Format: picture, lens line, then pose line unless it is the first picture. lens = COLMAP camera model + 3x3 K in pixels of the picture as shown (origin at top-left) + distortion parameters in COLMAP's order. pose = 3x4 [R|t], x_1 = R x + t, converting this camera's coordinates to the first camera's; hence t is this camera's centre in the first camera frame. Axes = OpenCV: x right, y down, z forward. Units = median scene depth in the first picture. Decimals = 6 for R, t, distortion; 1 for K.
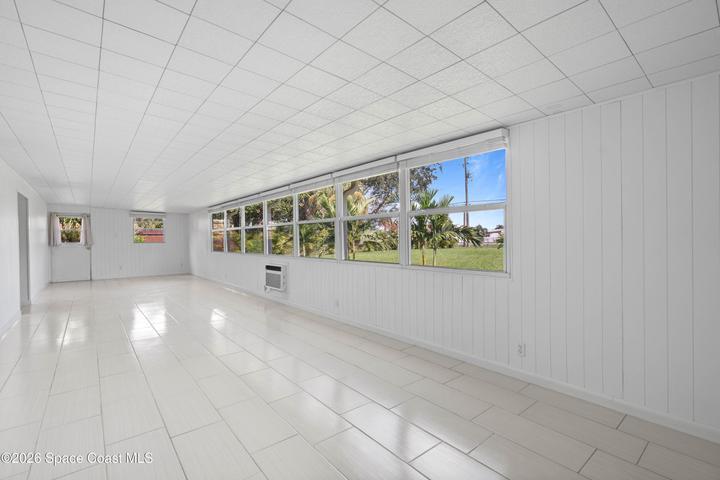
lens RADIAL K [[328.1, 0, 356.8], [0, 328.1, 242.8], [0, 0, 1]] dist [-0.009545, 0.002352]
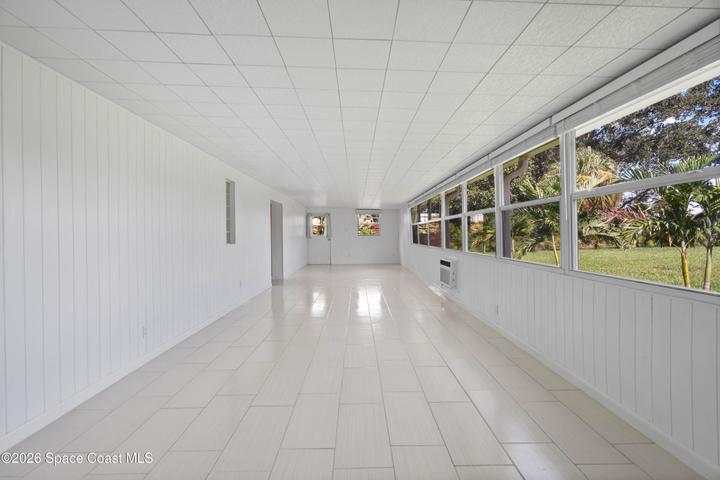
lens RADIAL K [[328.1, 0, 360.6], [0, 328.1, 235.9], [0, 0, 1]] dist [-0.009545, 0.002352]
pose [[0.781505, 0.004496, -0.623883, 0.088609], [-0.004278, 0.999989, 0.001848, -0.001590], [0.623885, 0.001225, 0.781516, 0.066049]]
